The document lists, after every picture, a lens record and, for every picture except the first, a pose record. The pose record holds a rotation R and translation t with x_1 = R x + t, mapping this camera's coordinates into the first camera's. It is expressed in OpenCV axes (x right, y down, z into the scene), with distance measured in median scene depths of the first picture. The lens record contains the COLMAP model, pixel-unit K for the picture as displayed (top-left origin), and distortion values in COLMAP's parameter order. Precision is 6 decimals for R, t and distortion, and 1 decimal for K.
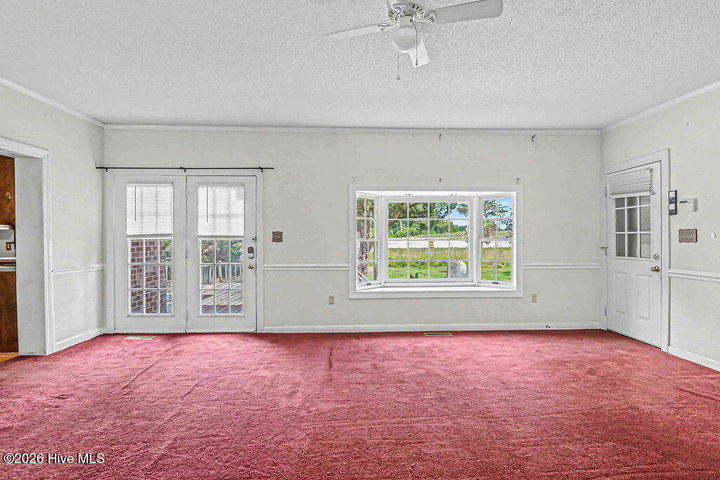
lens RADIAL K [[334.5, 0, 360.0], [0, 334.5, 240.0], [0, 0, 1]] dist [-0.013958, -0.000336]
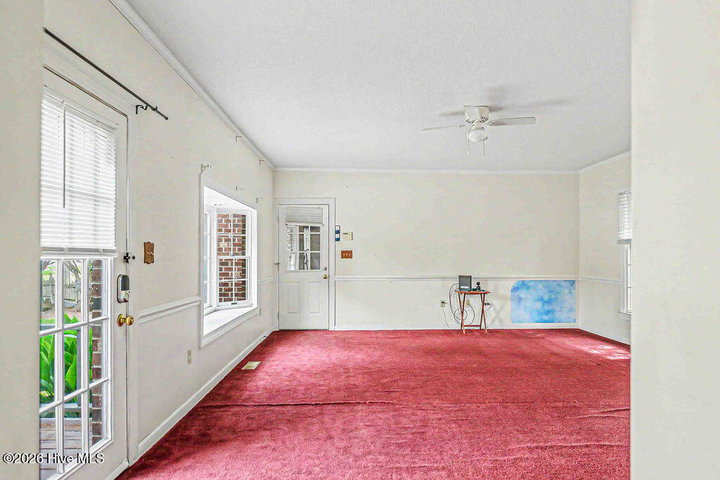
lens RADIAL K [[439.7, 0, 360.0], [0, 439.7, 240.0], [0, 0, 1]] dist [0.000403, 0.000017]
pose [[0.012814, 0.036507, 0.999251, -1.073841], [0.005159, 0.999318, -0.036576, -0.003695], [-0.999905, 0.005624, 0.012617, 0.810801]]
